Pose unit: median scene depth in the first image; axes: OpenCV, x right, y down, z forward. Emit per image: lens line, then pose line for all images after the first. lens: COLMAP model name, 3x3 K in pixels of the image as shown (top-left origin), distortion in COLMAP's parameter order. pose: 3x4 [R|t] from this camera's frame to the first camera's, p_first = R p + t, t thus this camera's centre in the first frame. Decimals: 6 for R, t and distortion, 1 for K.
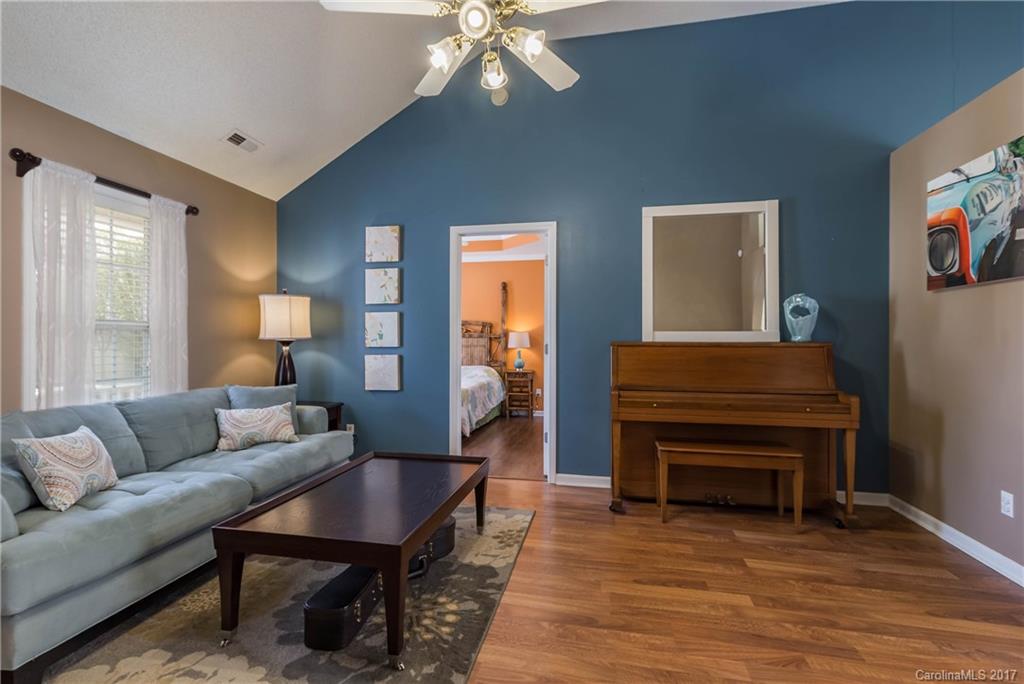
lens RADIAL K [[475.3, 0, 508.5], [0, 475.3, 338.0], [0, 0, 1]] dist [0.007273, -0.000081]
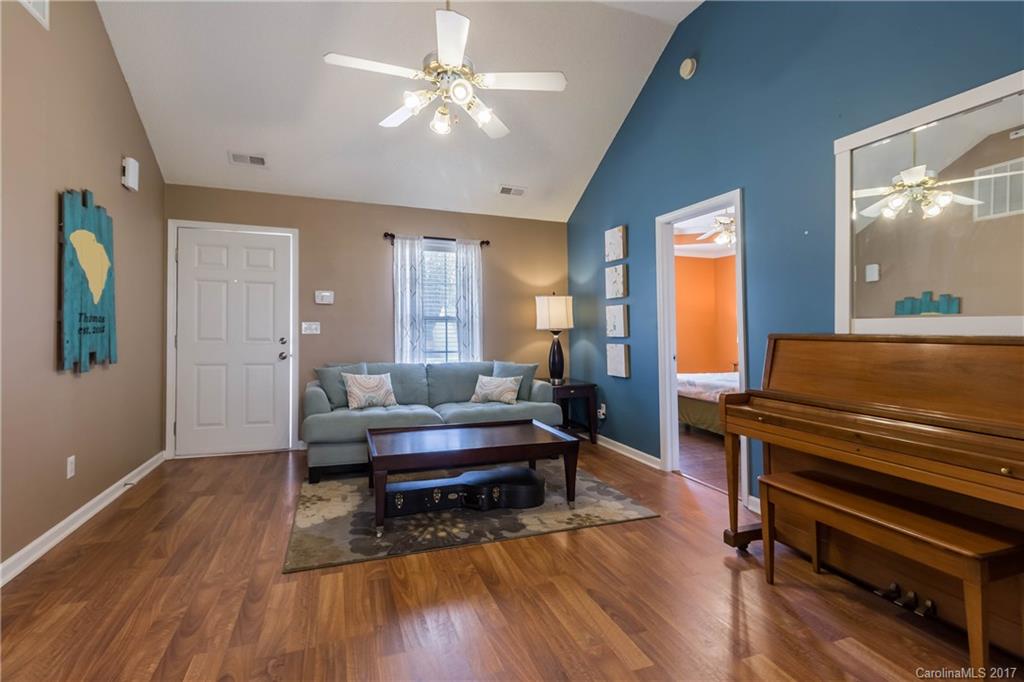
lens RADIAL K [[475.3, 0, 521.3], [0, 475.3, 326.0], [0, 0, 1]] dist [0.007273, -0.000081]
pose [[0.553216, -0.002913, -0.833033, 0.672370], [-0.011053, 0.999880, -0.010836, 0.009702], [0.832965, 0.015202, 0.553117, 0.263469]]
